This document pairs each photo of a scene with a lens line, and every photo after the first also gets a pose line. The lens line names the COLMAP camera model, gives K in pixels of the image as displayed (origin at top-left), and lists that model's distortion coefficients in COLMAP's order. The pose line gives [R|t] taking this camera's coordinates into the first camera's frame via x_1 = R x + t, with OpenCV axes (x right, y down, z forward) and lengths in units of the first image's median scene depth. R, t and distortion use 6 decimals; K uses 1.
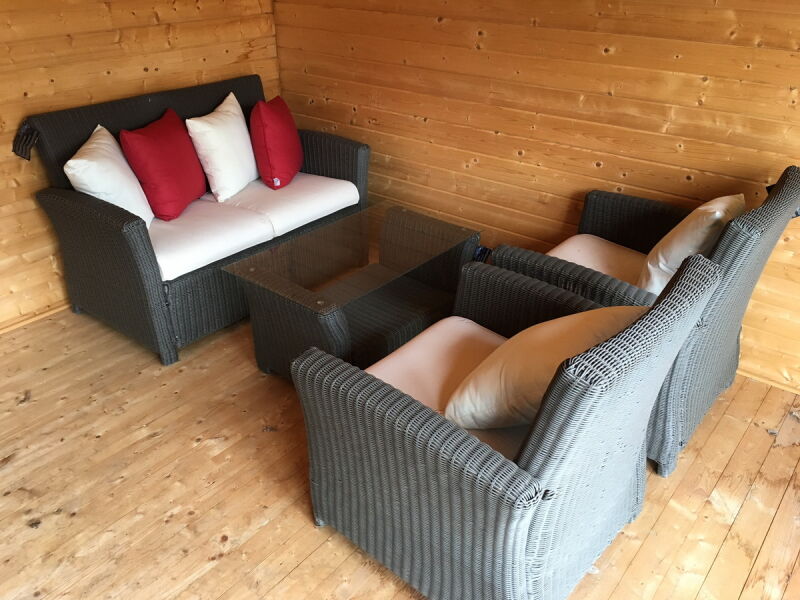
lens RADIAL K [[680.8, 0, 400.0], [0, 680.8, 300.0], [0, 0, 1]] dist [0.086345, -0.128552]
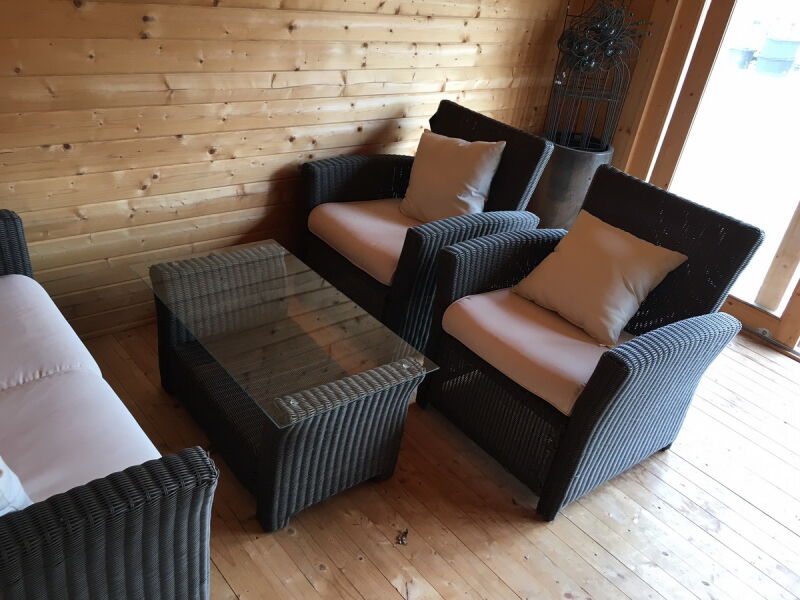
lens RADIAL K [[680.8, 0, 400.0], [0, 680.8, 300.0], [0, 0, 1]] dist [0.086345, -0.128552]
pose [[0.184189, -0.464076, 0.866434, -0.596726], [0.344126, 0.856169, 0.385423, -0.292020], [-0.920680, 0.227172, 0.317398, 0.515917]]
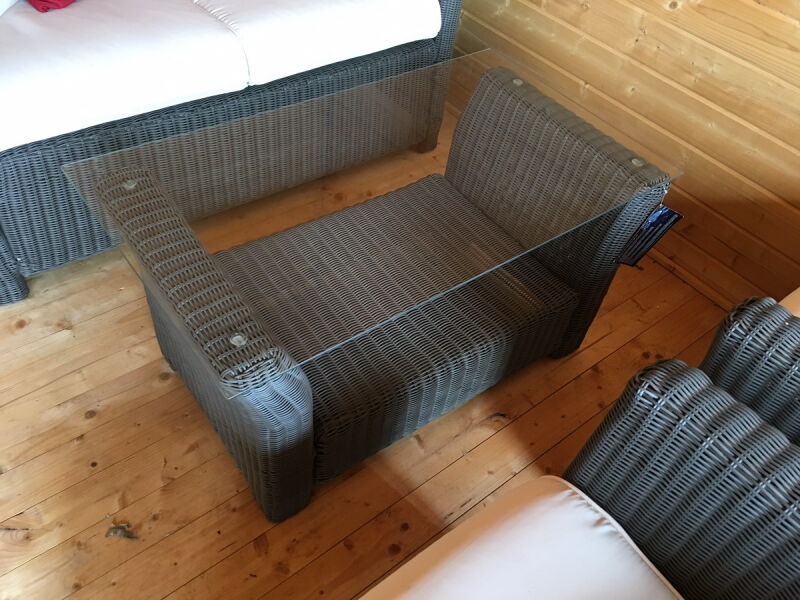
lens RADIAL K [[680.8, 0, 400.0], [0, 680.8, 300.0], [0, 0, 1]] dist [0.086345, -0.128552]
pose [[0.970521, 0.228428, -0.076880, -0.001938], [-0.197316, 0.936212, 0.290815, -0.107611], [0.138406, -0.267072, 0.953686, 0.469188]]
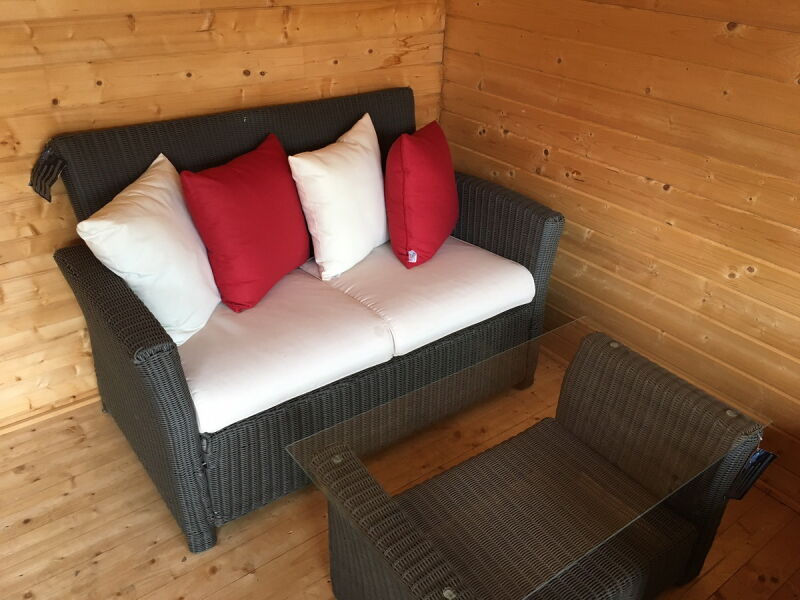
lens RADIAL K [[680.8, 0, 400.0], [0, 680.8, 300.0], [0, 0, 1]] dist [0.086345, -0.128552]
pose [[0.970805, 0.142212, -0.193165, -0.061555], [-0.138363, 0.989820, 0.033343, -0.157003], [0.195940, -0.005642, 0.980600, 0.368147]]
